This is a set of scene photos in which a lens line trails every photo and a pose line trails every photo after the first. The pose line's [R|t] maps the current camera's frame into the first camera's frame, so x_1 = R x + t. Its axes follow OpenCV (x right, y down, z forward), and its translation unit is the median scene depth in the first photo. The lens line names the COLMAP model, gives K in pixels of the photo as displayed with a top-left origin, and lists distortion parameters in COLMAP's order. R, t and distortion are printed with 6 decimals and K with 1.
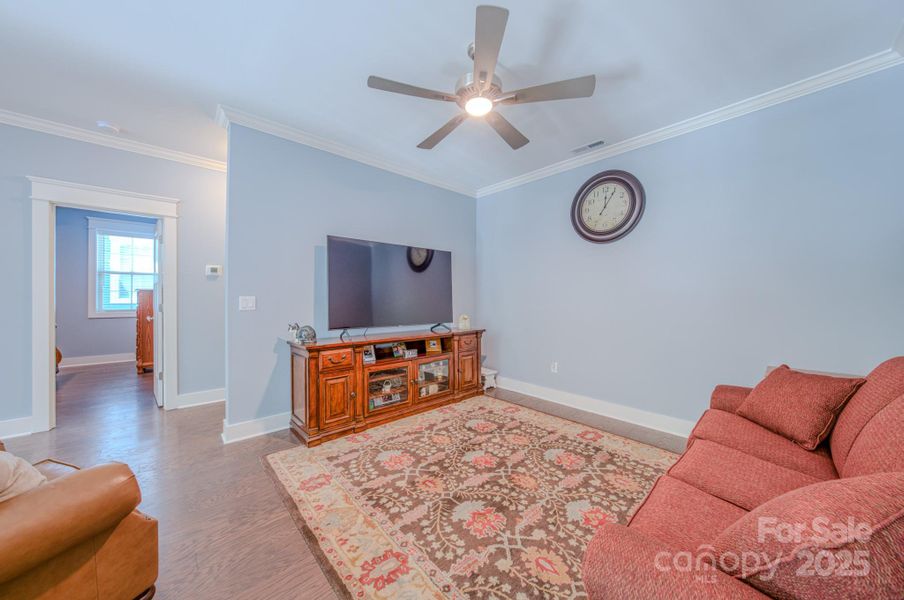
lens RADIAL K [[309.8, 0, 452.0], [0, 309.8, 300.0], [0, 0, 1]] dist [-0.018489, -0.000020]
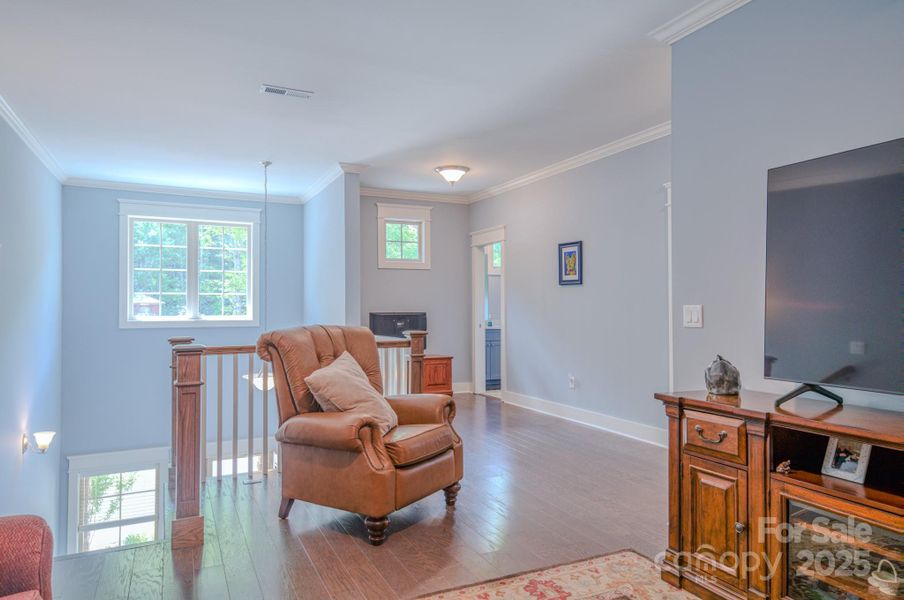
lens RADIAL K [[592.0, 0, 452.0], [0, 592.0, 300.0], [0, 0, 1]] dist [0.029785, -0.000851]
pose [[-0.299537, -0.012756, -0.953999, 0.627015], [0.001249, 0.999905, -0.013762, -0.002953], [0.954084, -0.005314, -0.299493, 0.901557]]
